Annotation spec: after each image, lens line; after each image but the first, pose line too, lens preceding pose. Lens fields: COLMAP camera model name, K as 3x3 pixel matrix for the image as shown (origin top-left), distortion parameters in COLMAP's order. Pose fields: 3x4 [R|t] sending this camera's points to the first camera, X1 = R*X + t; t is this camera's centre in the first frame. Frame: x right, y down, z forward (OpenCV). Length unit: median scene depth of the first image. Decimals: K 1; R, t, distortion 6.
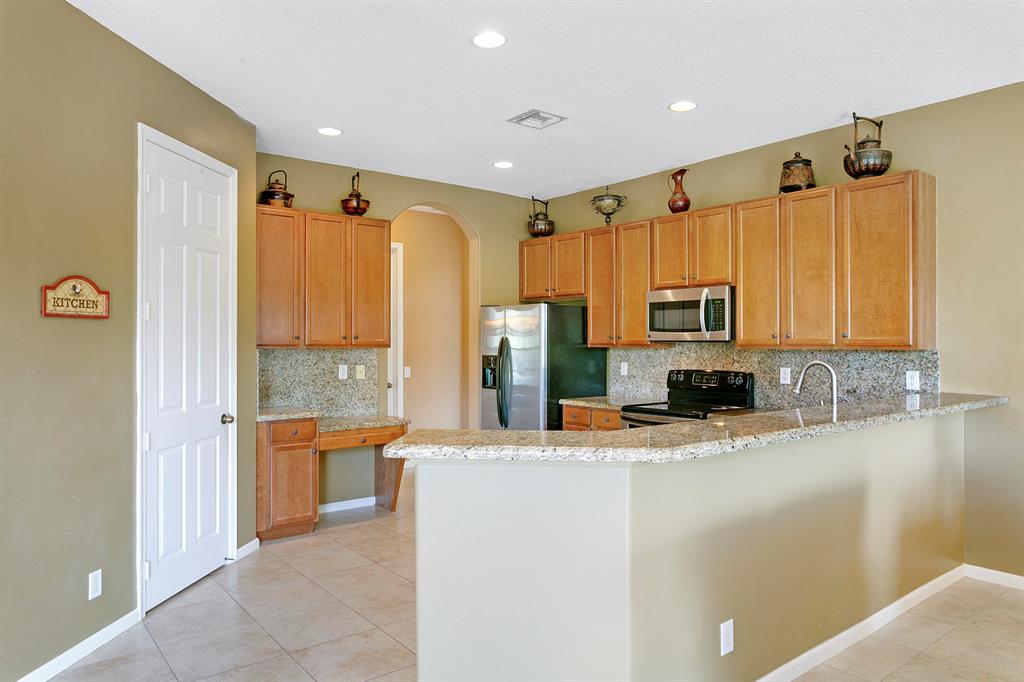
lens RADIAL K [[680.3, 0, 512.0], [0, 680.3, 341.0], [0, 0, 1]] dist [0.000802, 0.000197]
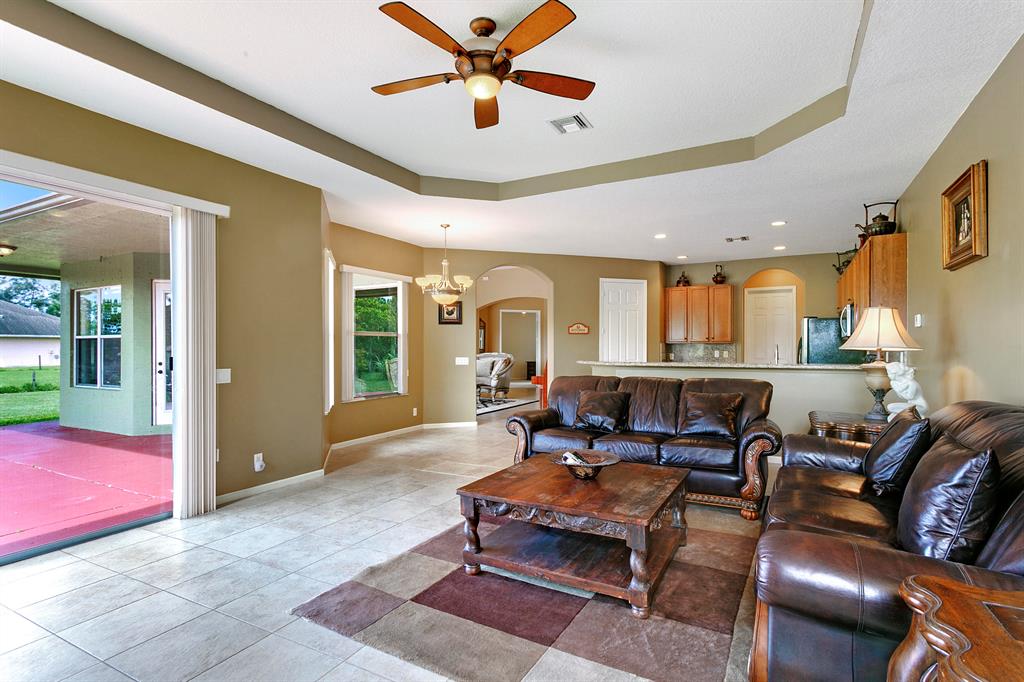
lens RADIAL K [[500.5, 0, 512.0], [0, 500.5, 341.0], [0, 0, 1]] dist [0.011577, 0.000002]
pose [[0.387309, -0.013334, -0.921854, 1.134694], [0.000186, 0.999897, -0.014385, 0.029661], [0.921950, 0.005400, 0.387271, -0.290738]]
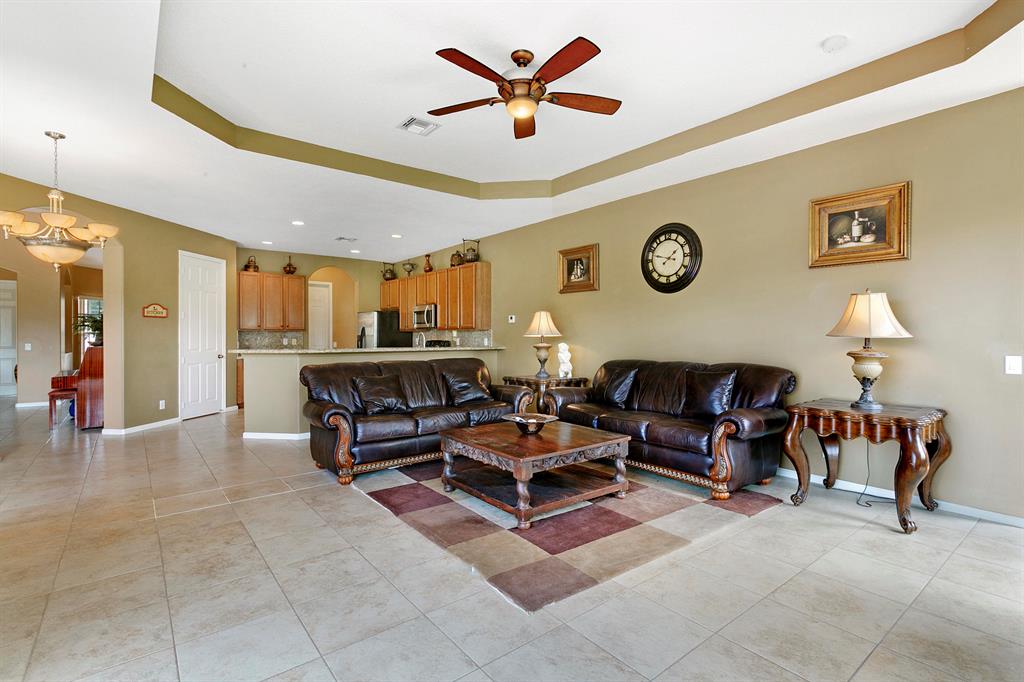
lens RADIAL K [[488.0, 0, 511.7], [0, 488.0, 338.0], [0, 0, 1]] dist [0.012098, 0.000152]
pose [[0.999942, -0.000720, -0.010718, 0.603171], [0.000747, 0.999996, 0.002592, 0.033617], [0.010716, -0.002600, 0.999939, -0.730077]]
